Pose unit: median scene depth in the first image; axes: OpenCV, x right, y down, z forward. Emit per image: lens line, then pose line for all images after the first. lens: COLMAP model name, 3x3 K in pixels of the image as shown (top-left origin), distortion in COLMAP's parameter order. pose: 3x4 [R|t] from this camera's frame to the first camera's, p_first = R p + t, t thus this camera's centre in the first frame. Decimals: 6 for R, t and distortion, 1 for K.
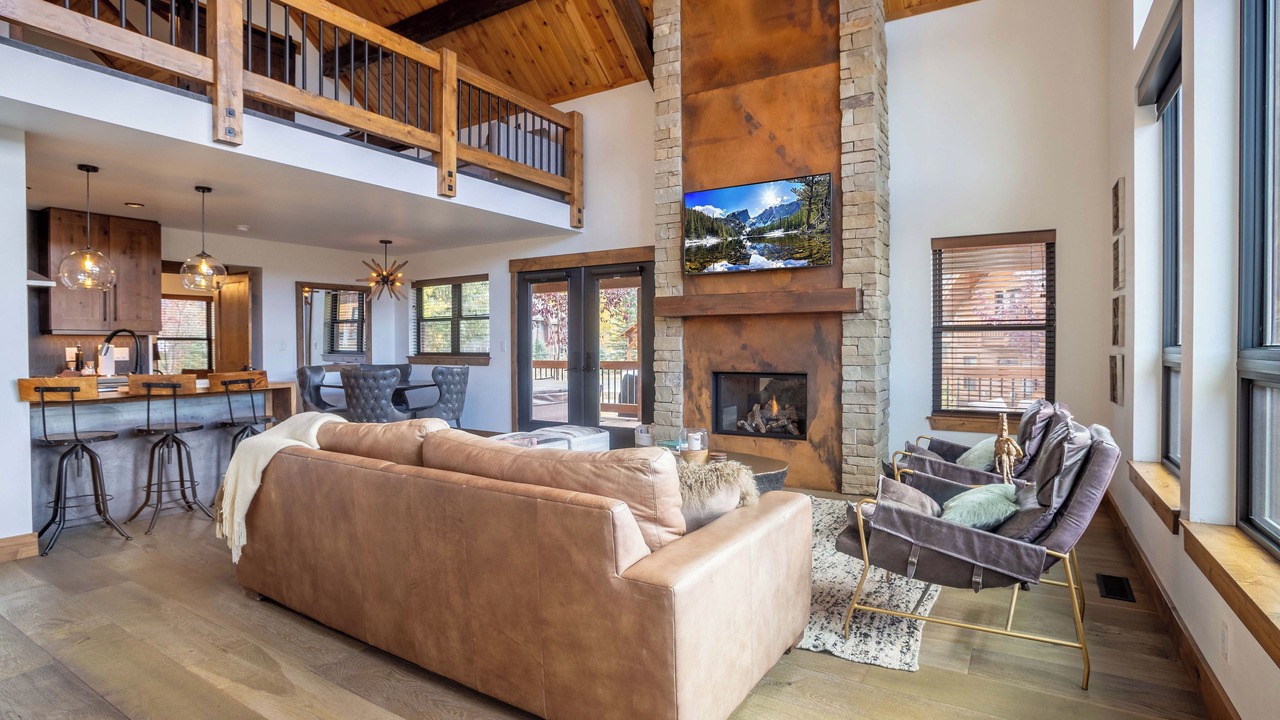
lens RADIAL K [[669.8, 0, 661.7], [0, 669.8, 350.4], [0, 0, 1]] dist [-0.003023, -0.000336]
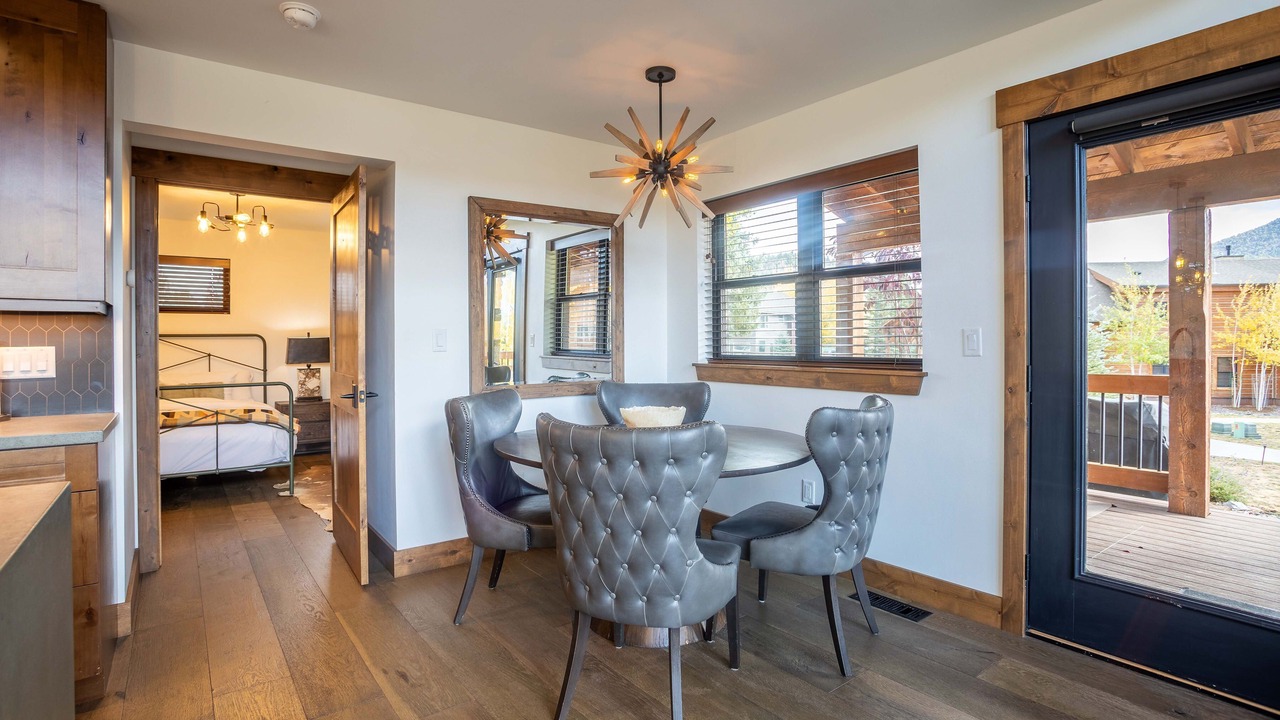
lens RADIAL K [[722.0, 0, 640.0], [0, 722.0, 360.0], [0, 0, 1]] dist [-0.000253, 0.000064]
pose [[0.929959, 0.011155, -0.367495, -0.239220], [-0.004183, 0.999796, 0.019763, -0.003423], [0.367641, -0.016842, 0.929815, 0.539556]]
